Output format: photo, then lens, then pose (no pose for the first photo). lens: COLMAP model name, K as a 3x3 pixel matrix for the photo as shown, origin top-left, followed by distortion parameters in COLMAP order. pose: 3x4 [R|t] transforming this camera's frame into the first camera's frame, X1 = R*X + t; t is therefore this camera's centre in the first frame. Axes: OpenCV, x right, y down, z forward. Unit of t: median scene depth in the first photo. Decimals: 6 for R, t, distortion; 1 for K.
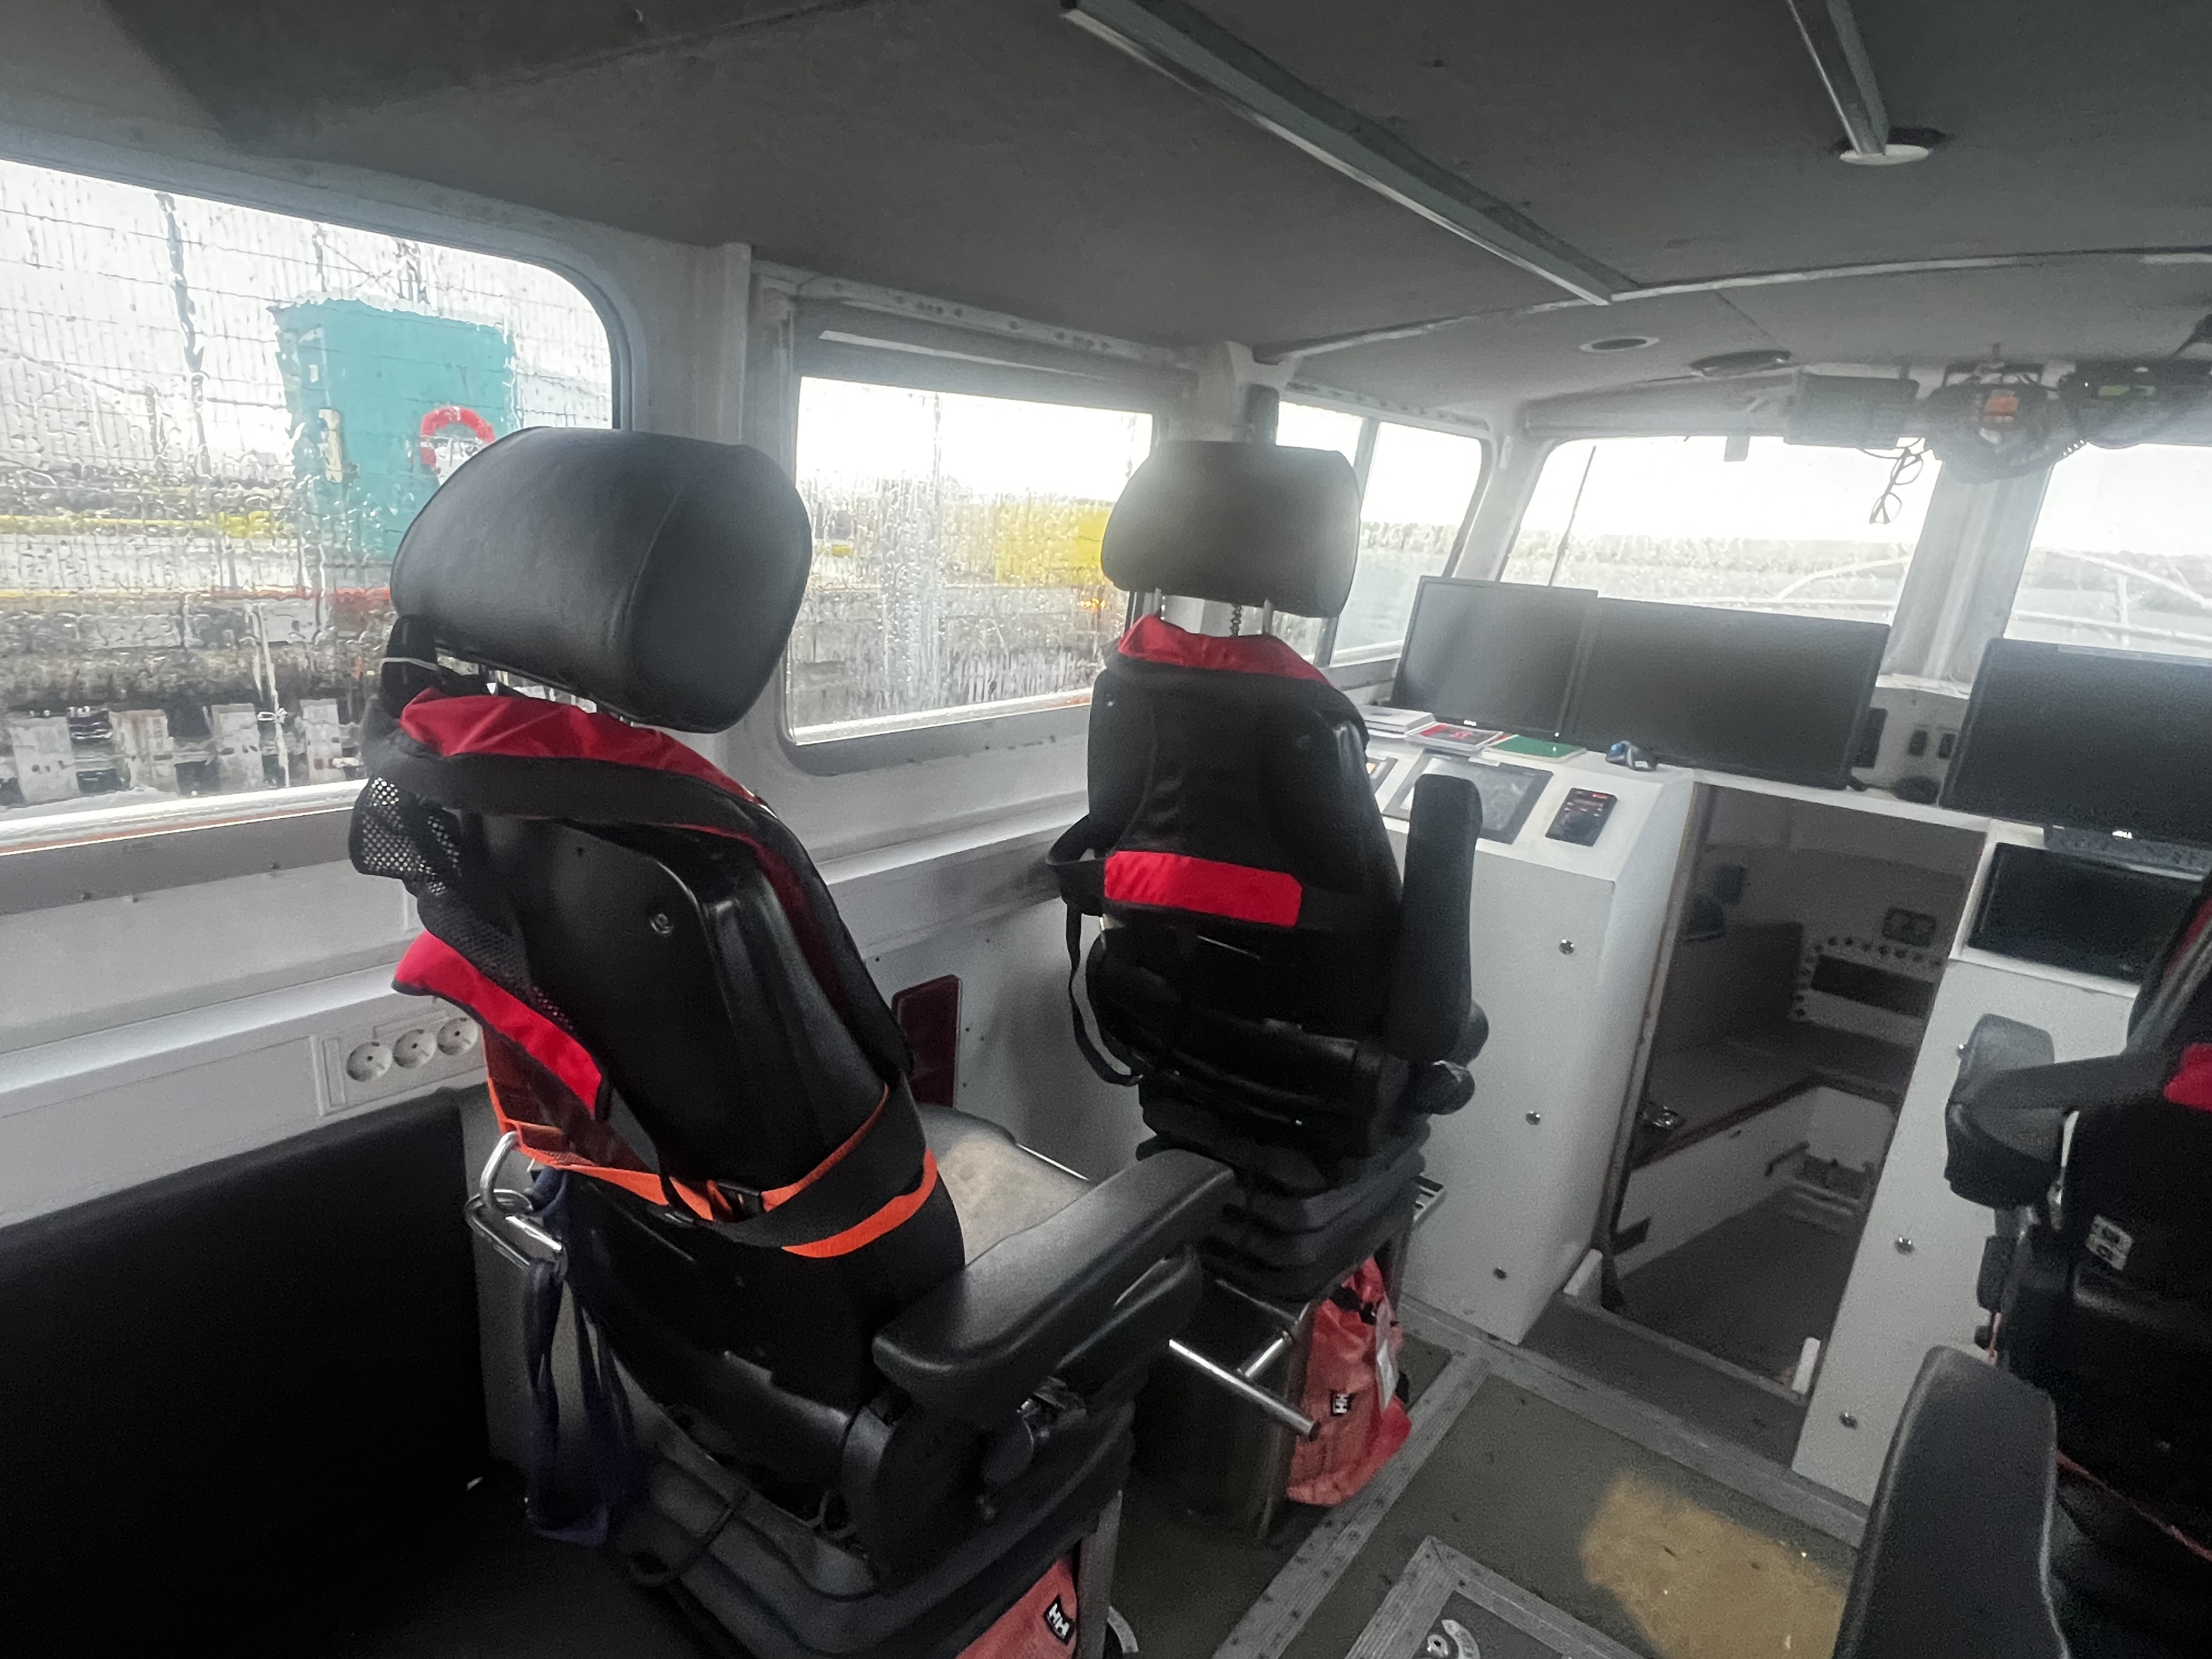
lens RADIAL K [[1165.0, 0, 1070.9], [0, 1165.0, 837.7], [0, 0, 1]] dist [-0.000827, -0.000915]
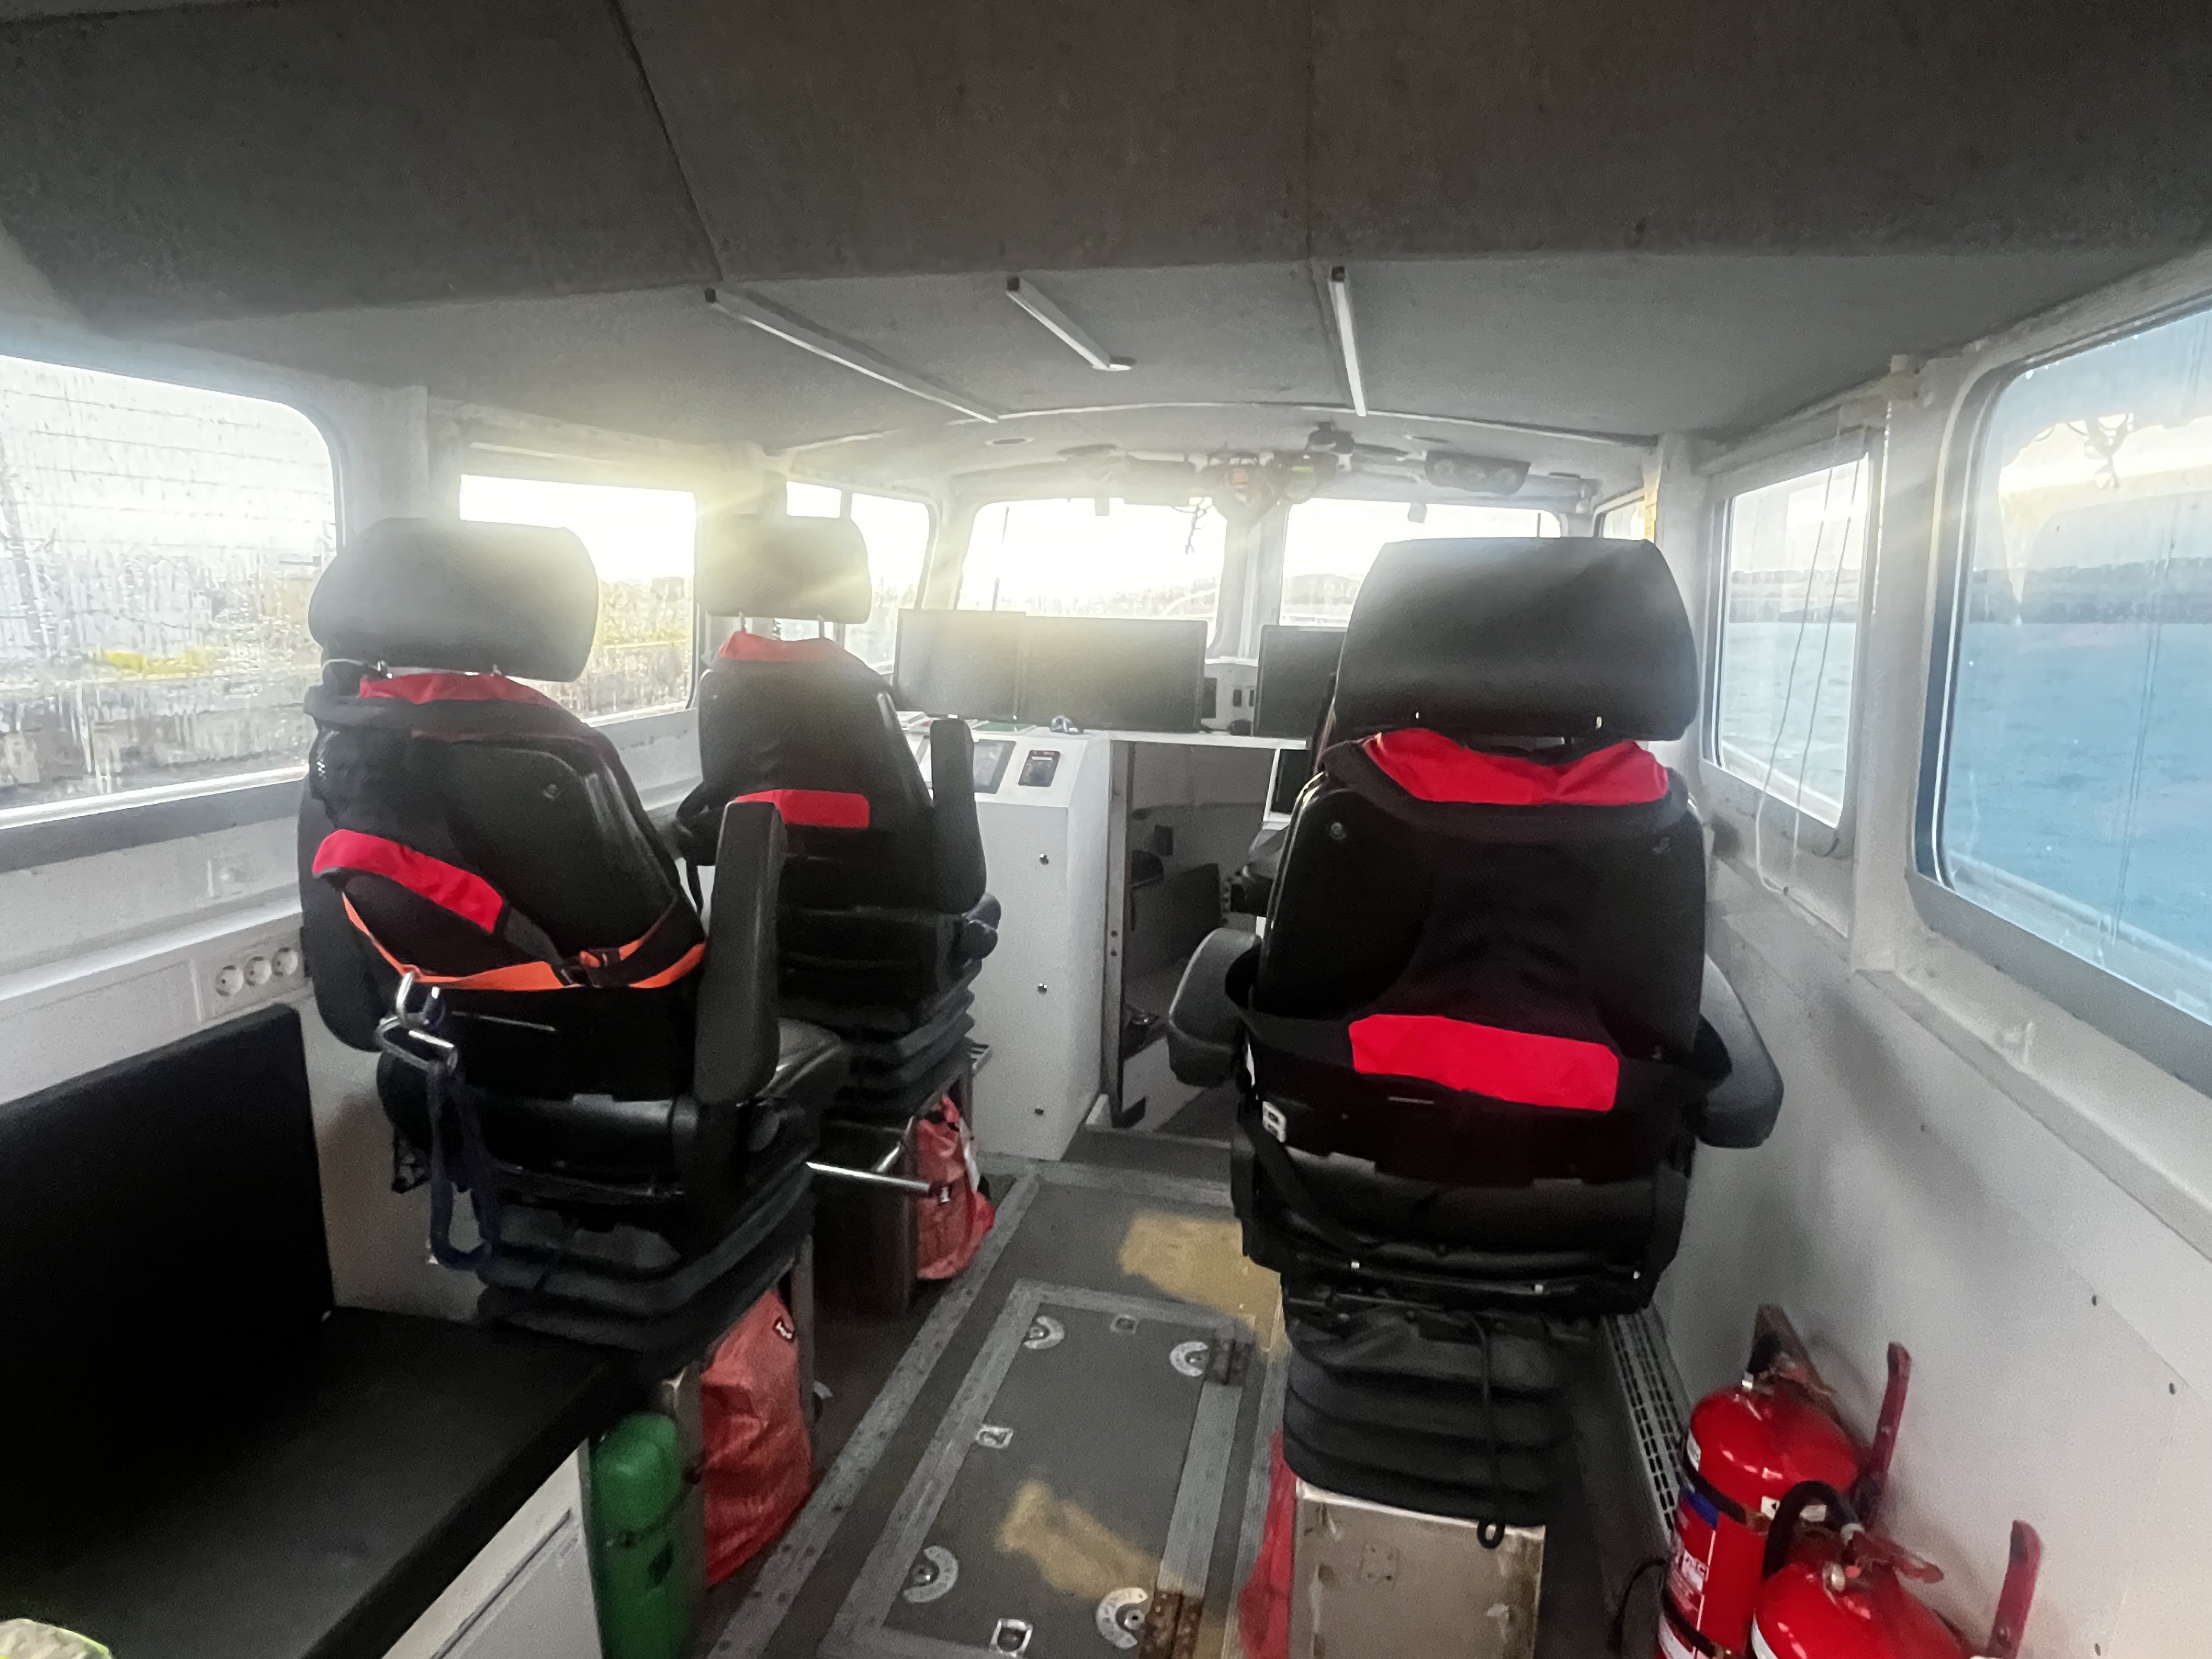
lens RADIAL K [[1205.7, 0, 1100.8], [0, 1205.7, 838.3], [0, 0, 1]] dist [-0.005743, -0.001548]
pose [[0.891240, -0.137244, 0.432267, -0.141570], [0.160756, 0.986828, -0.018128, 0.109070], [-0.424085, 0.085646, 0.901563, -0.350059]]
